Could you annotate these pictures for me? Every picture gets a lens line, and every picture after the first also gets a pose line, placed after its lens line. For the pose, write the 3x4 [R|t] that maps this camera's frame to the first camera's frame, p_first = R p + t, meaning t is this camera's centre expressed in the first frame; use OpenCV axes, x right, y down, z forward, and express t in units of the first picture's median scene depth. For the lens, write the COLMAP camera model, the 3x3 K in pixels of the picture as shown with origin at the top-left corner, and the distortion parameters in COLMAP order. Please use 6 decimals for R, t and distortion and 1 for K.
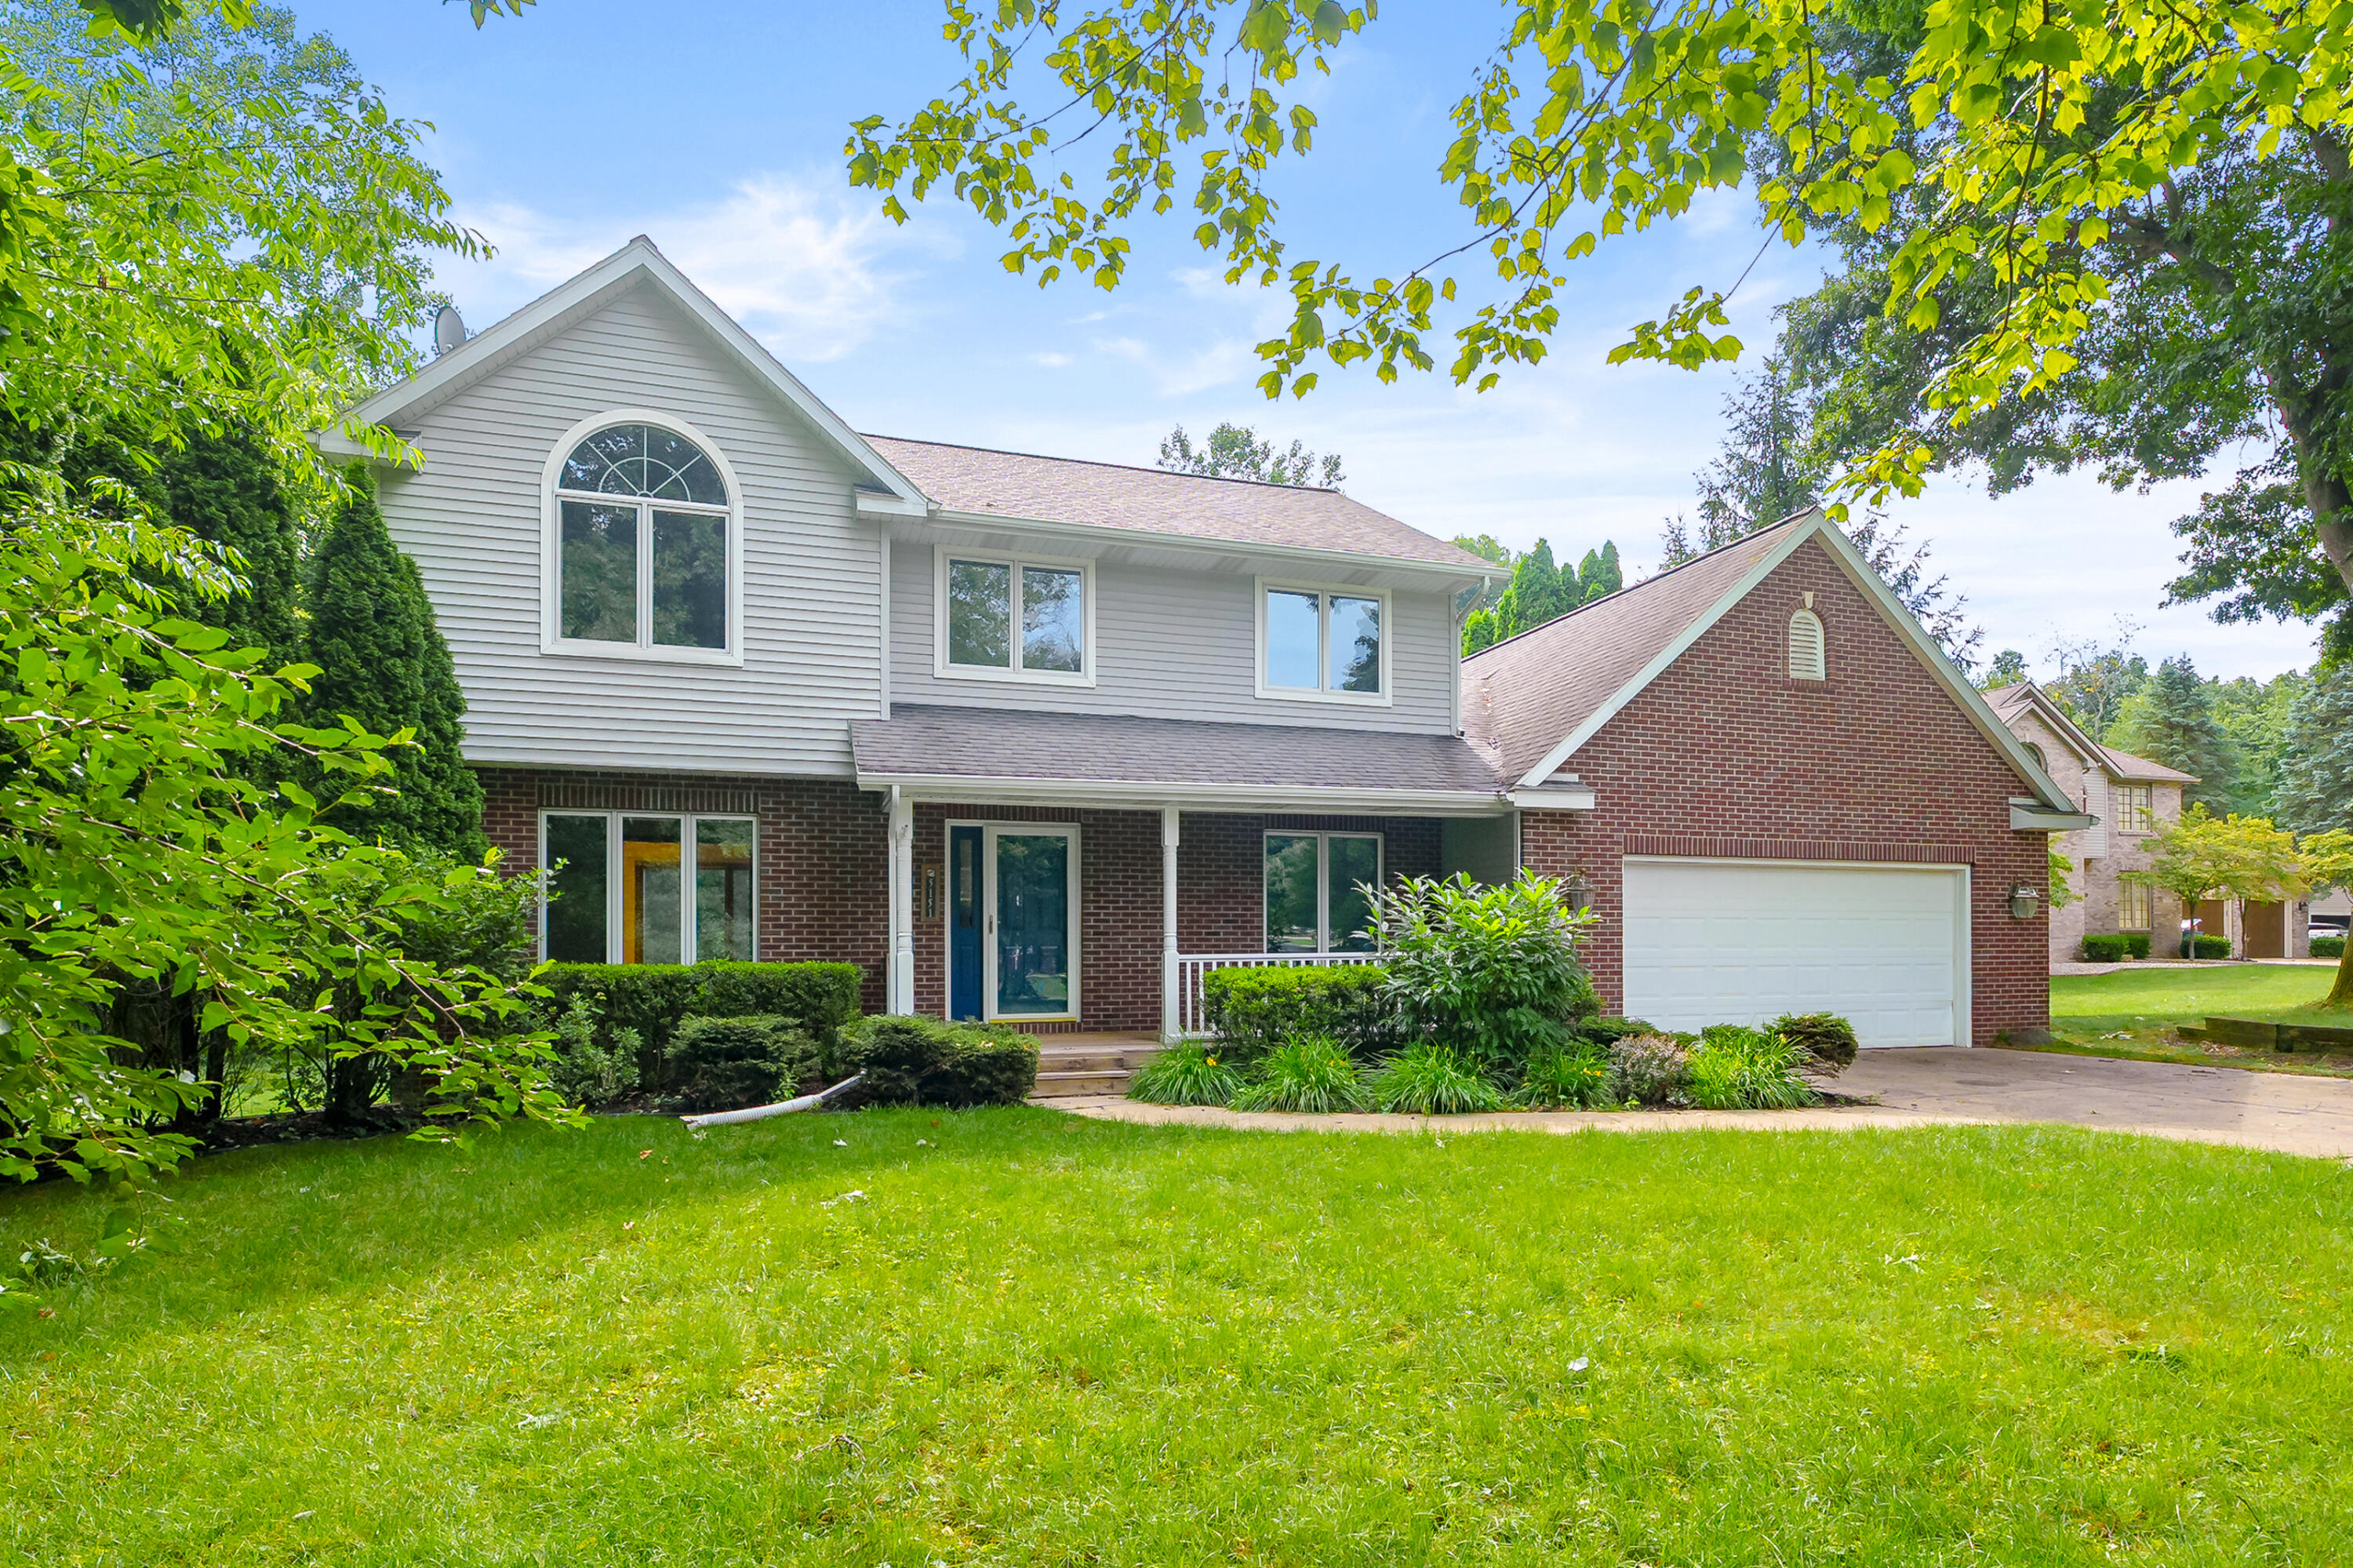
lens RADIAL K [[1148.3, 0, 1247.9], [0, 1148.3, 934.8], [0, 0, 1]] dist [-0.001459, -0.000374]
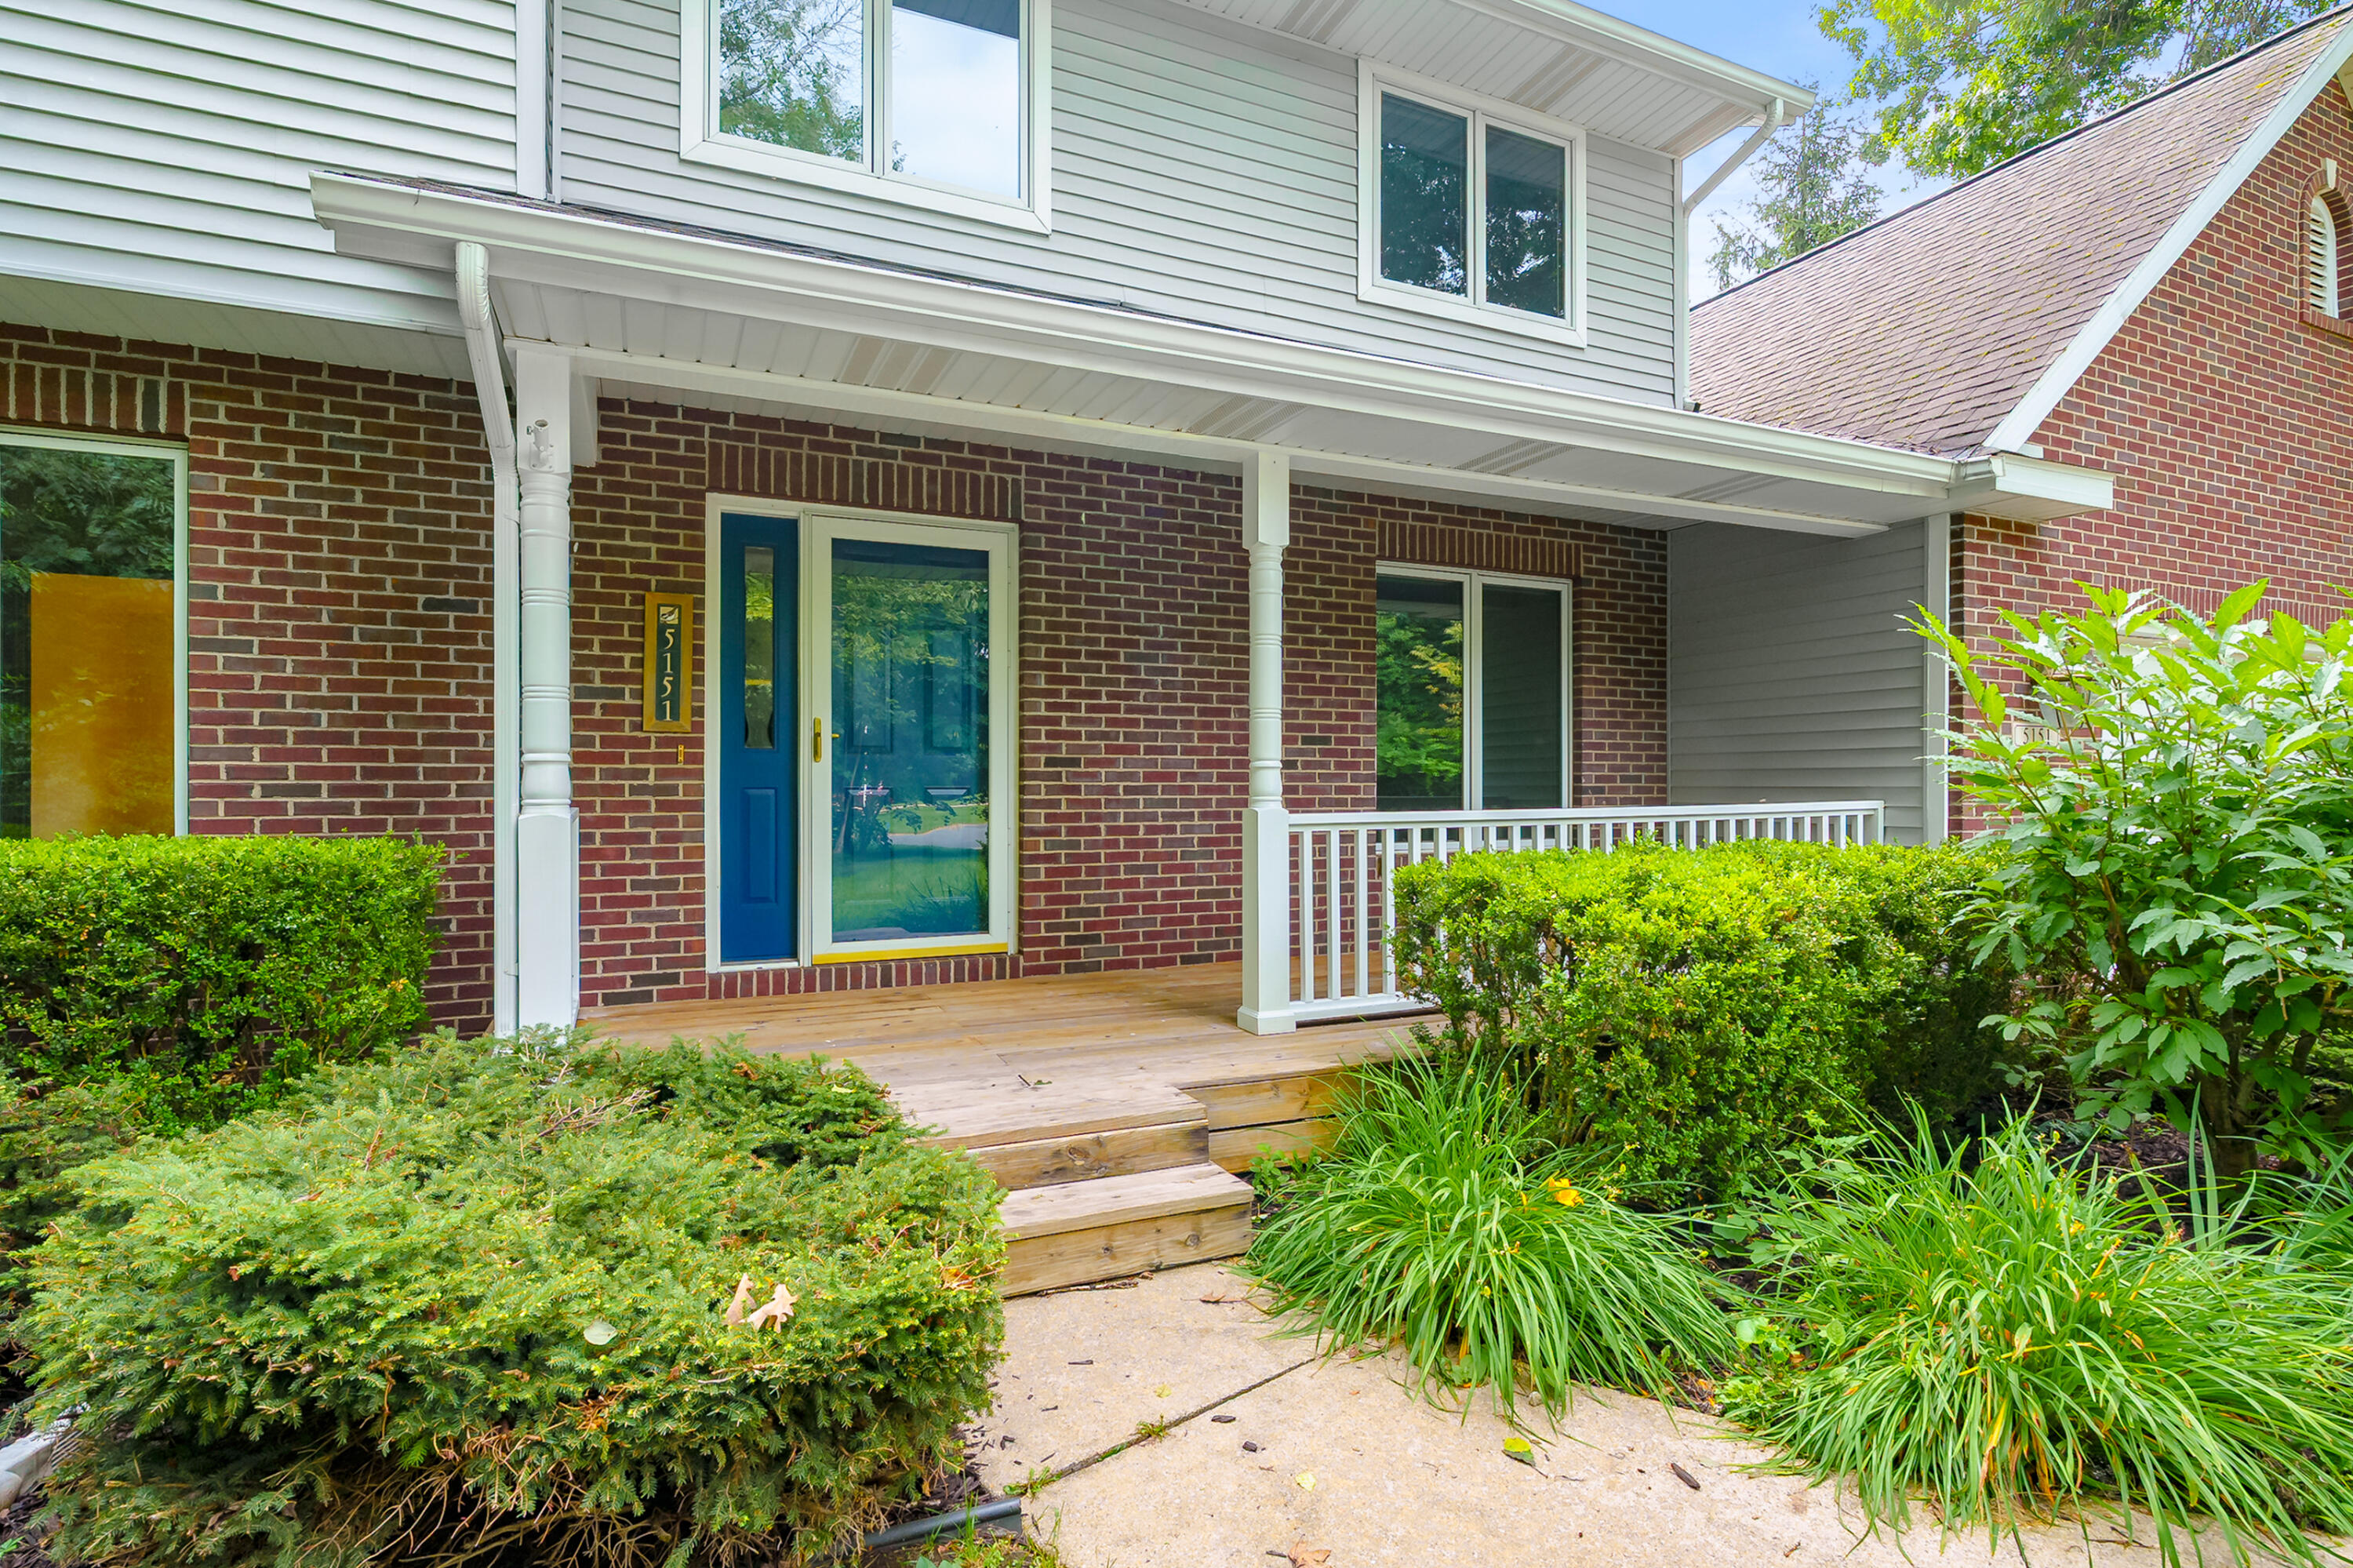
lens RADIAL K [[1084.7, 0, 1176.5], [0, 1084.7, 784.0], [0, 0, 1]] dist [-0.000849, -0.000393]
pose [[0.996015, 0.003558, 0.089113, -0.133347], [-0.004477, 0.999939, 0.010119, 0.003105], [-0.089071, -0.010478, 0.995970, 0.620448]]
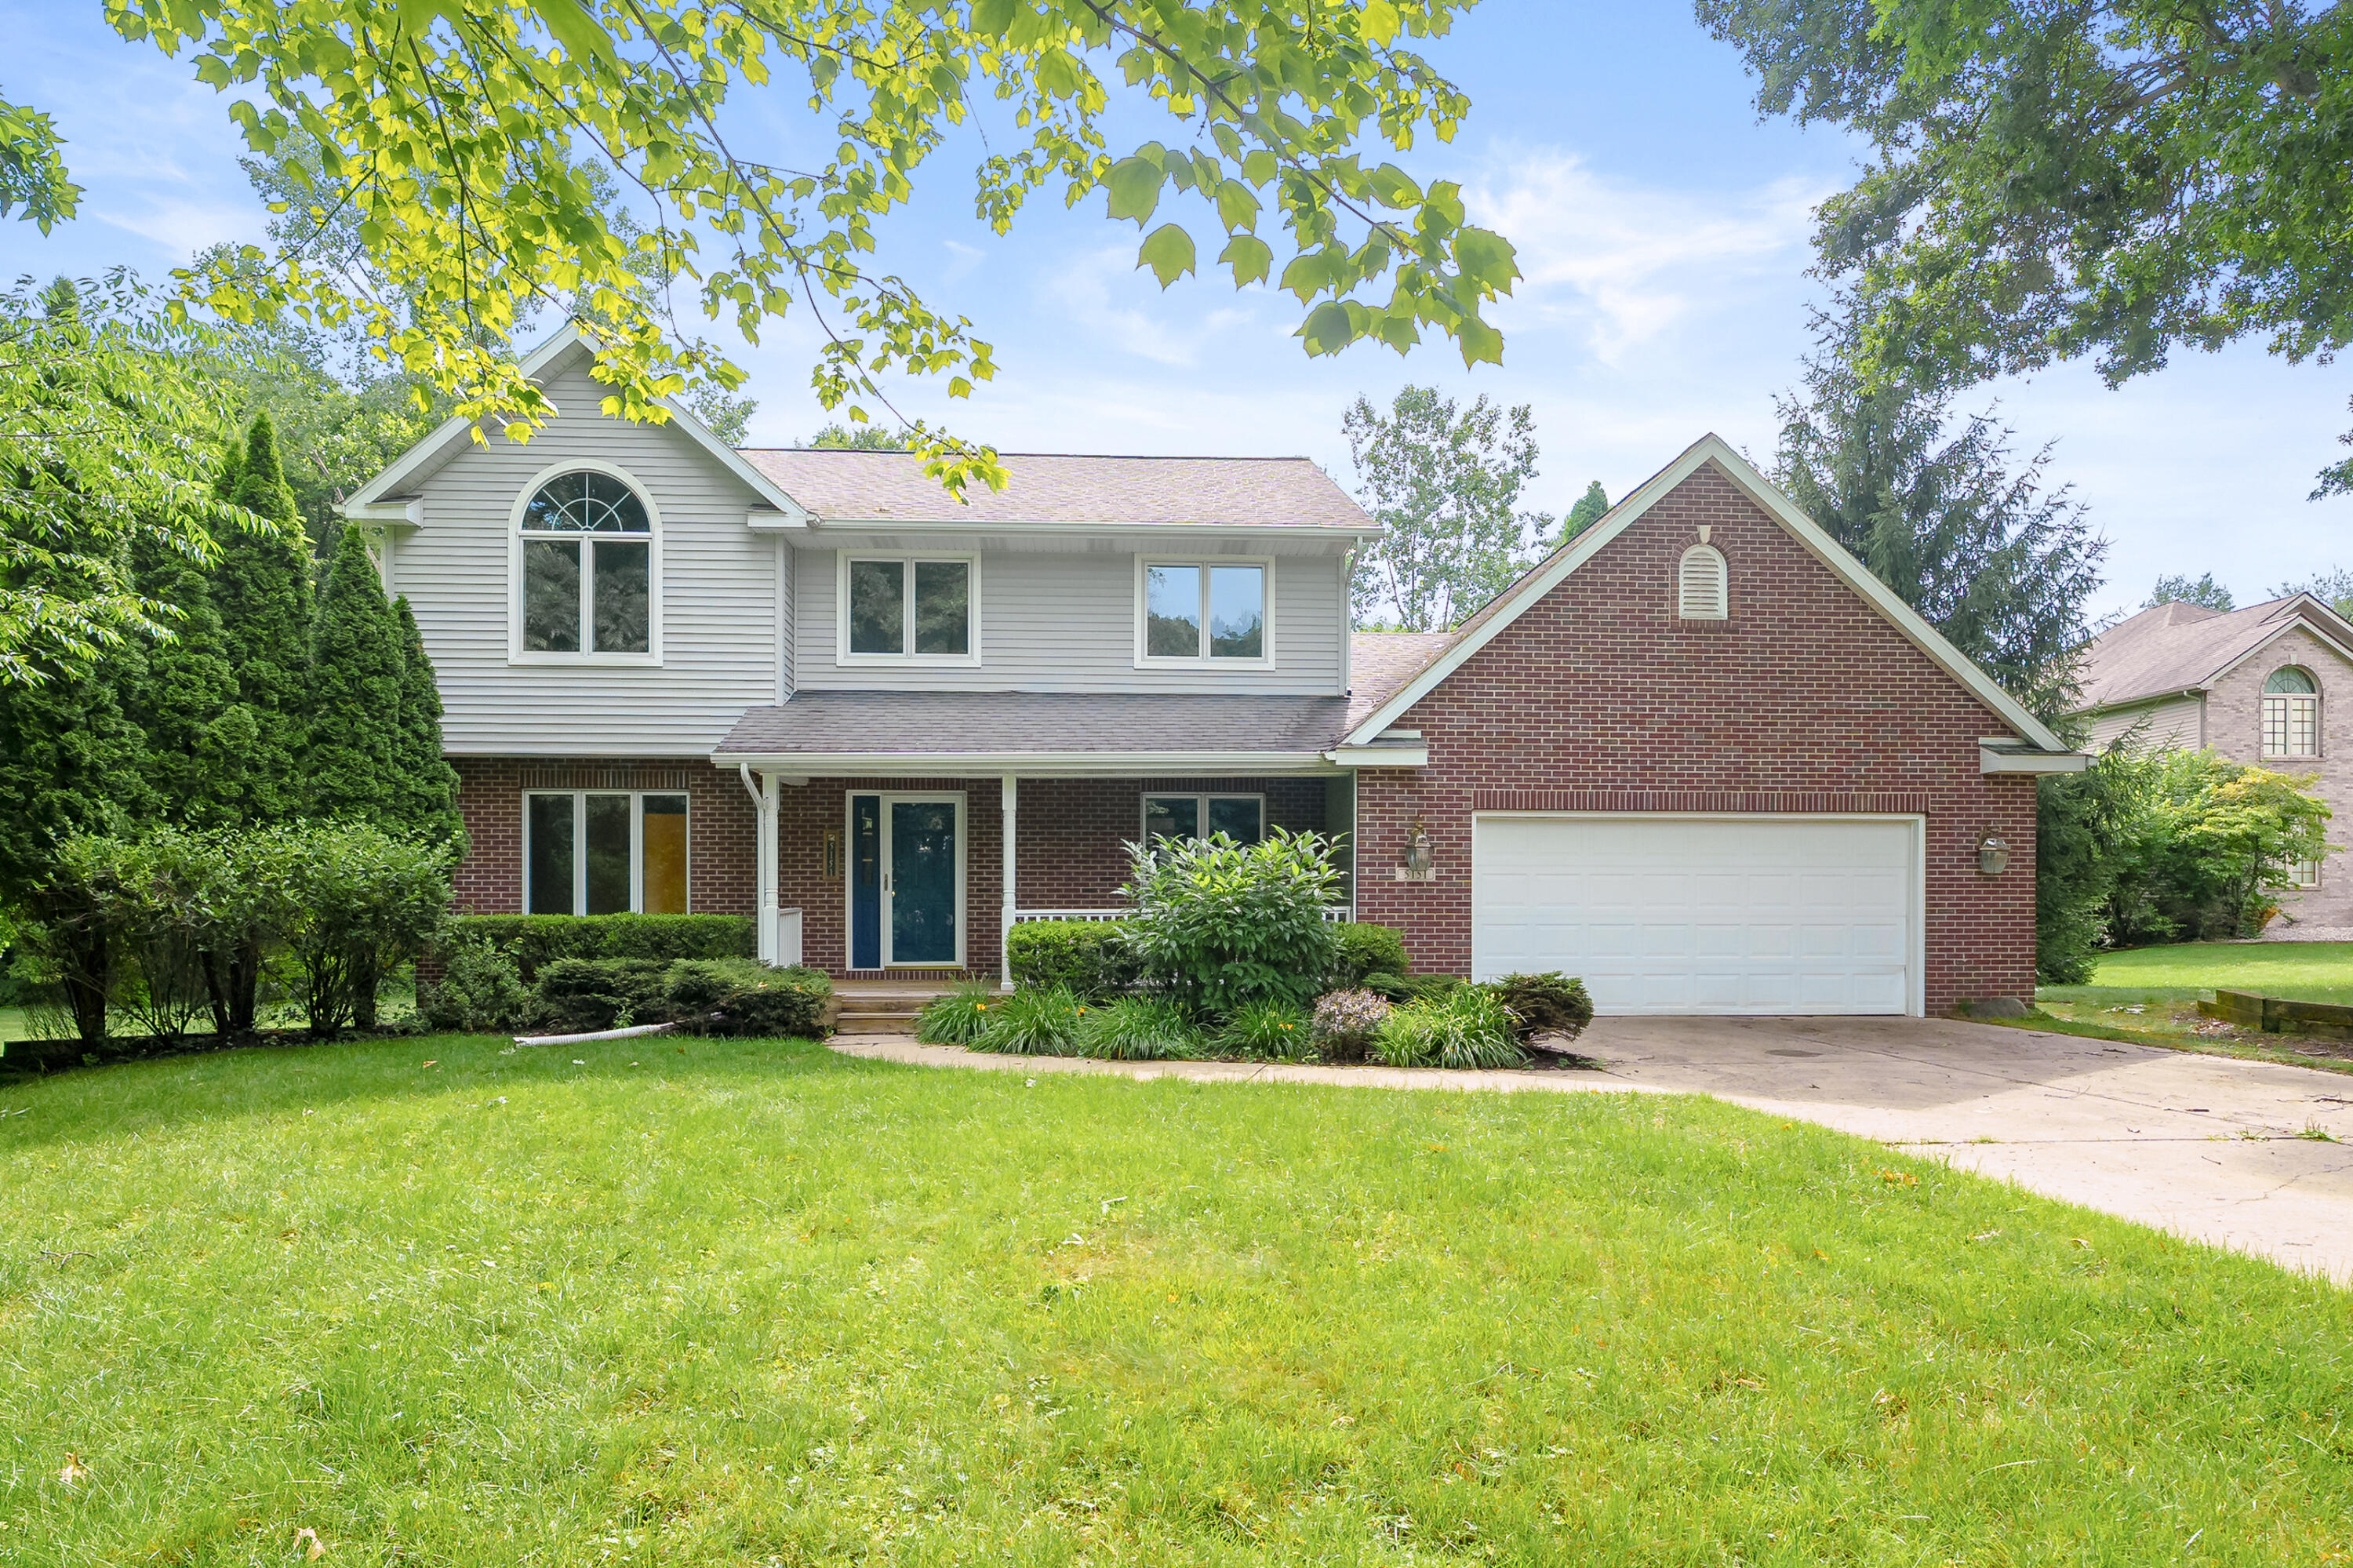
lens RADIAL K [[1107.1, 0, 1172.0], [0, 1107.1, 907.0], [0, 0, 1]] dist [-0.003125, 0.000951]
pose [[0.967833, 0.003795, -0.251564, 0.349038], [-0.000545, 0.999916, 0.012986, 0.000953], [0.251592, -0.012431, 0.967754, 0.016690]]
